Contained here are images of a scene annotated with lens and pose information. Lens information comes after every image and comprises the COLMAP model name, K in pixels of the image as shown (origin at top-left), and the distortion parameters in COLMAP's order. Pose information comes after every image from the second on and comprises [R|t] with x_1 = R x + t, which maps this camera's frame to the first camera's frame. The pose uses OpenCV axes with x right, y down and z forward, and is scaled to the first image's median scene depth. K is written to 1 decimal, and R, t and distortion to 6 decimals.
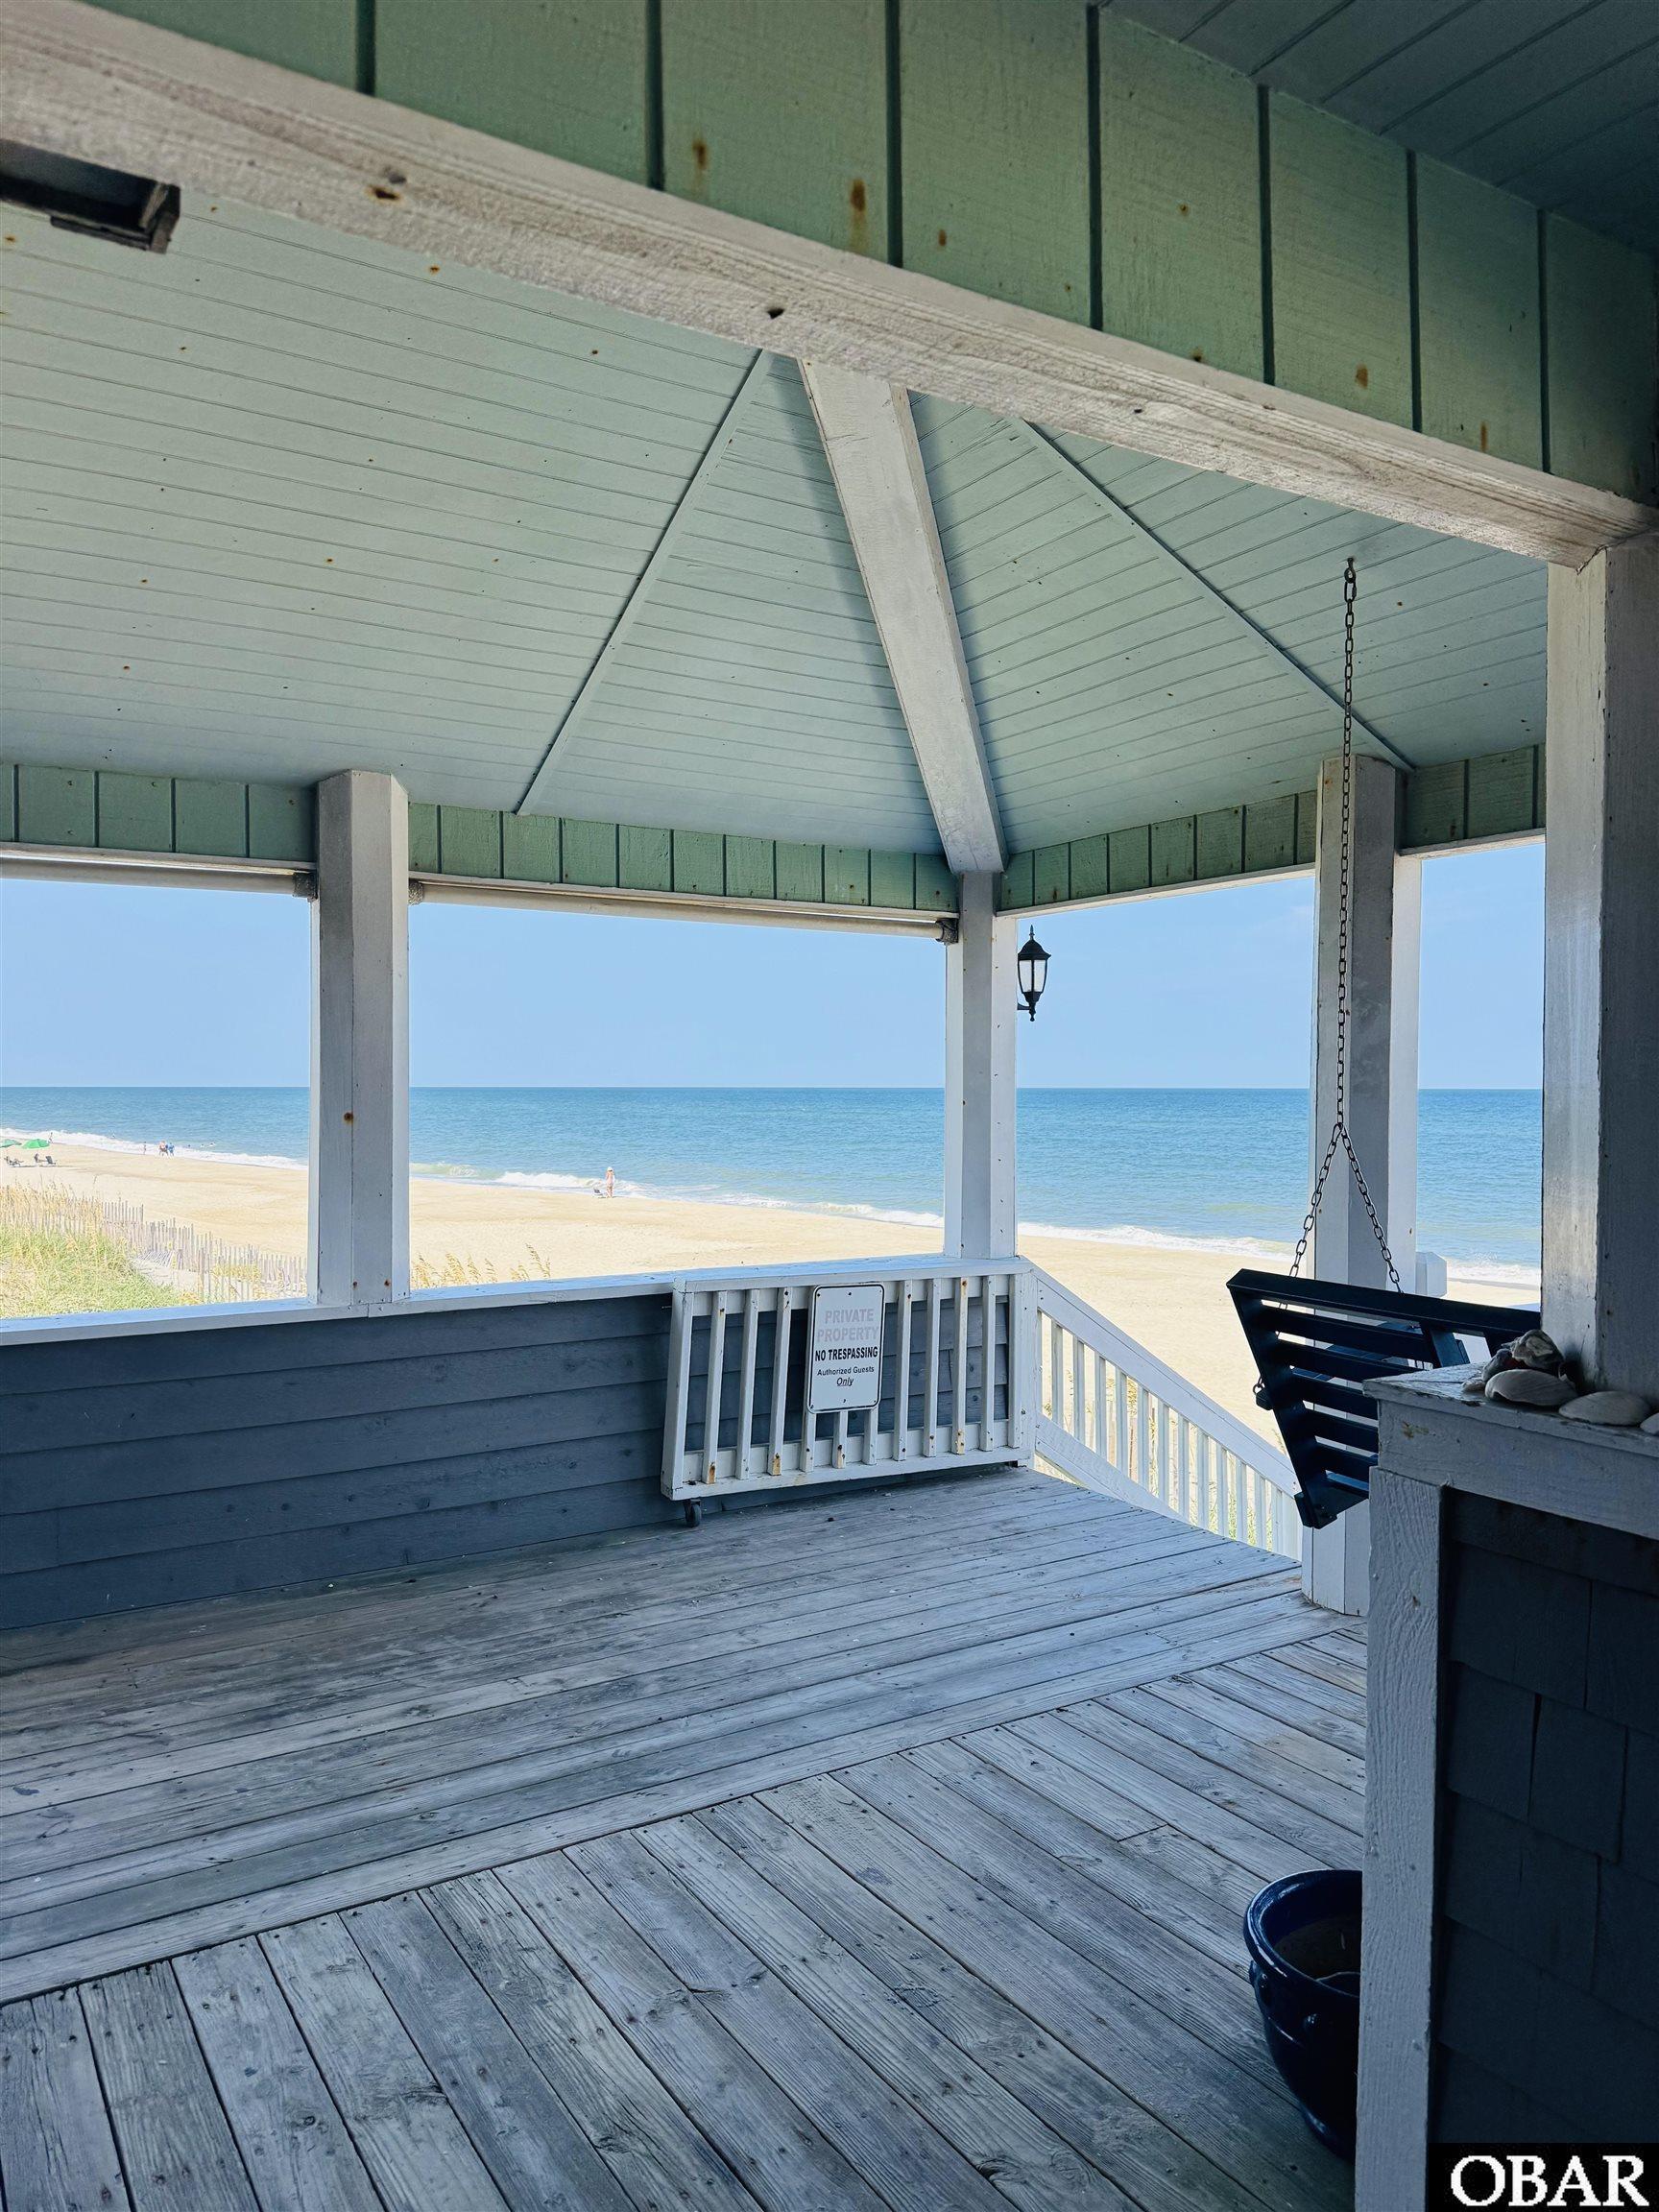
lens RADIAL K [[1563.1, 0, 829.2], [0, 1563.1, 1099.2], [0, 0, 1]] dist [0.003608, -0.000264]
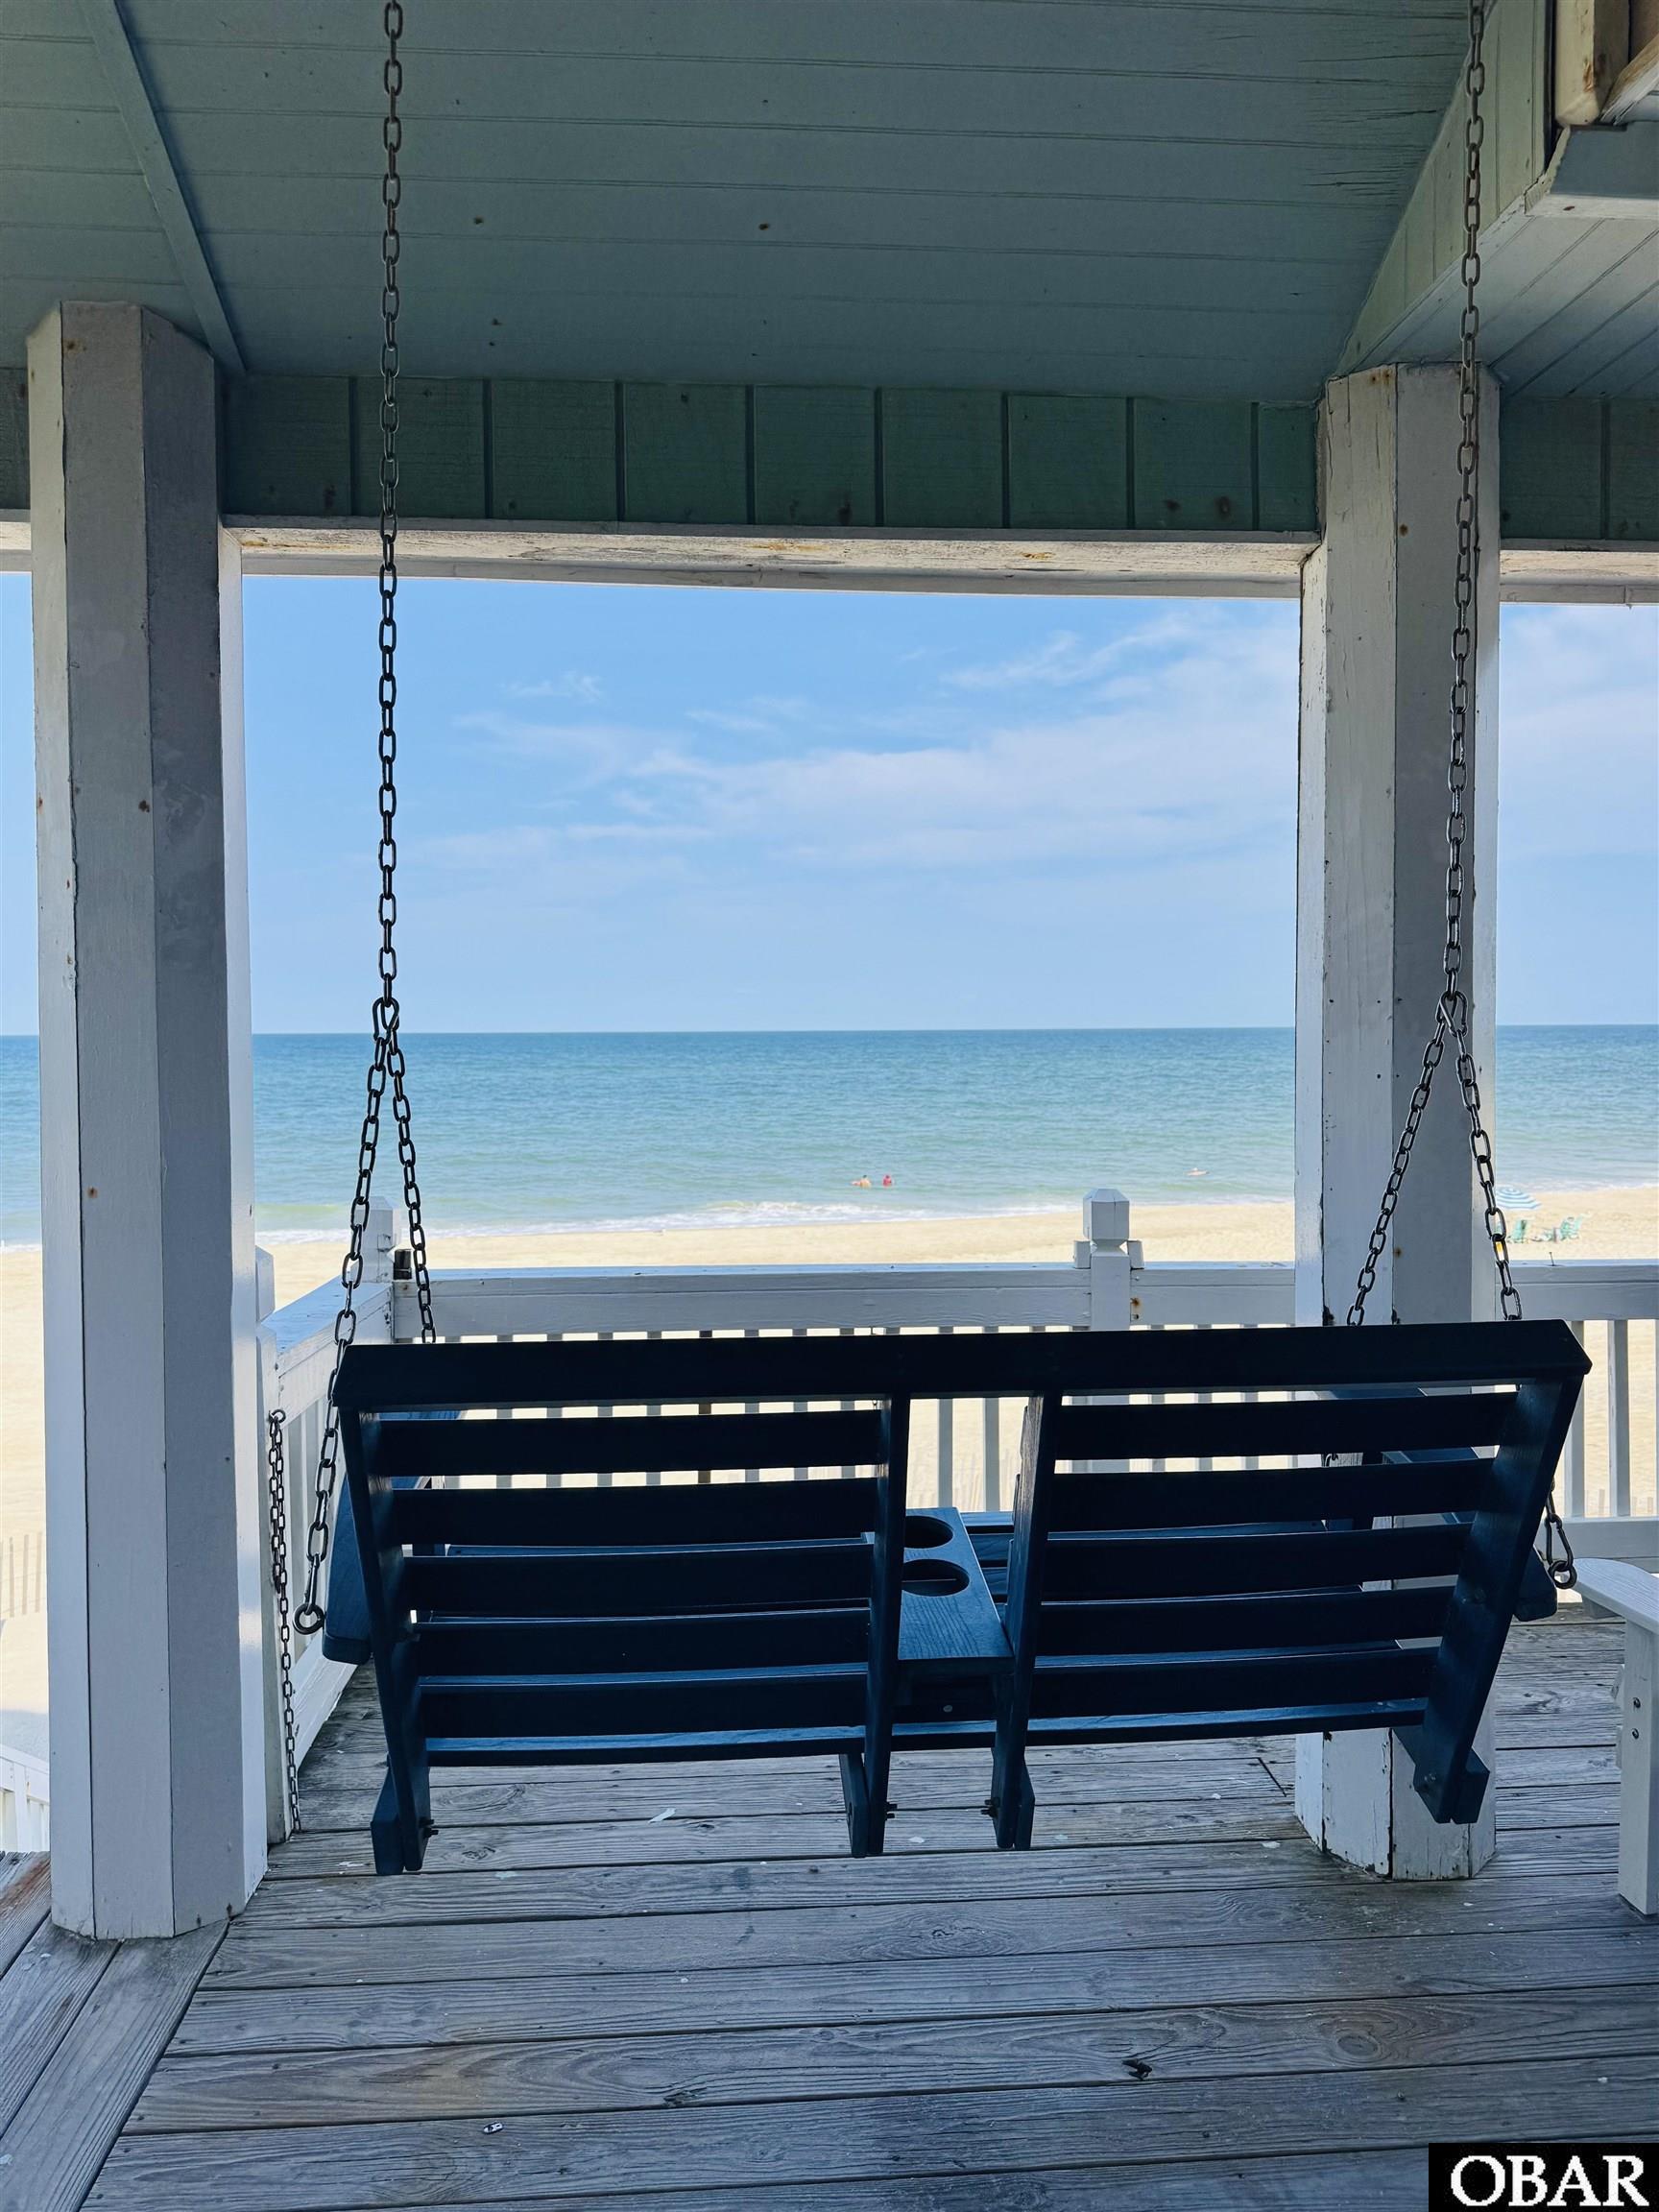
lens RADIAL K [[1563.1, 0, 825.8], [0, 1563.1, 1112.6], [0, 0, 1]] dist [0.003608, -0.000264]
pose [[0.462890, -0.041952, 0.885422, -0.030313], [0.031402, 0.999029, 0.030919, 0.038183], [-0.885859, 0.013492, 0.463758, 0.560406]]
